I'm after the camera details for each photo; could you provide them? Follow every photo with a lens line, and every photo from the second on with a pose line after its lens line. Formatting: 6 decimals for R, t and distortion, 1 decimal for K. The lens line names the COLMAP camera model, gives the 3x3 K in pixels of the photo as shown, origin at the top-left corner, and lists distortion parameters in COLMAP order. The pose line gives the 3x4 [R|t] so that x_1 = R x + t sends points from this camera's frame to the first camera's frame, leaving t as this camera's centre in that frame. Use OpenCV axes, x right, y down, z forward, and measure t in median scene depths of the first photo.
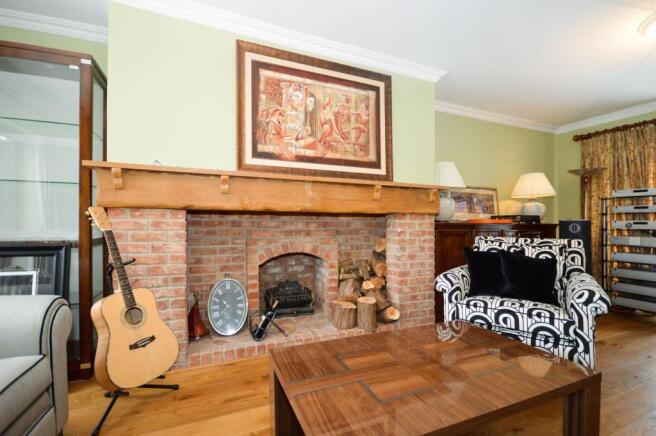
lens RADIAL K [[290.3, 0, 327.4], [0, 290.3, 206.5], [0, 0, 1]] dist [0.002441, -0.014328]
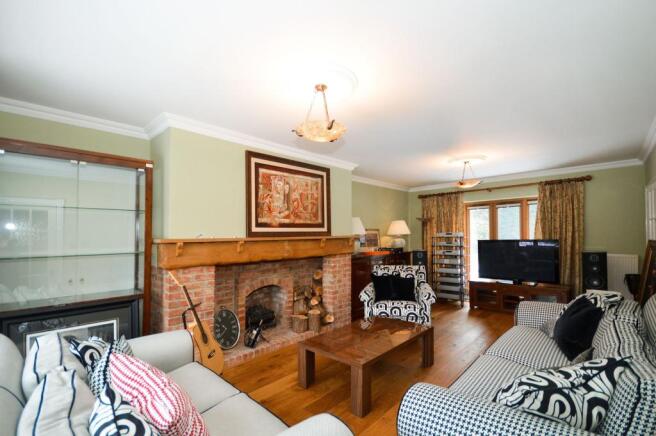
lens RADIAL K [[290.6, 0, 328.0], [0, 290.6, 218.0], [0, 0, 1]] dist [-0.047107, 0.000075]
pose [[0.913009, 0.001849, 0.407934, -0.460754], [0.000985, 0.999977, -0.006739, -0.179161], [-0.407937, 0.006554, 0.912987, -0.466318]]
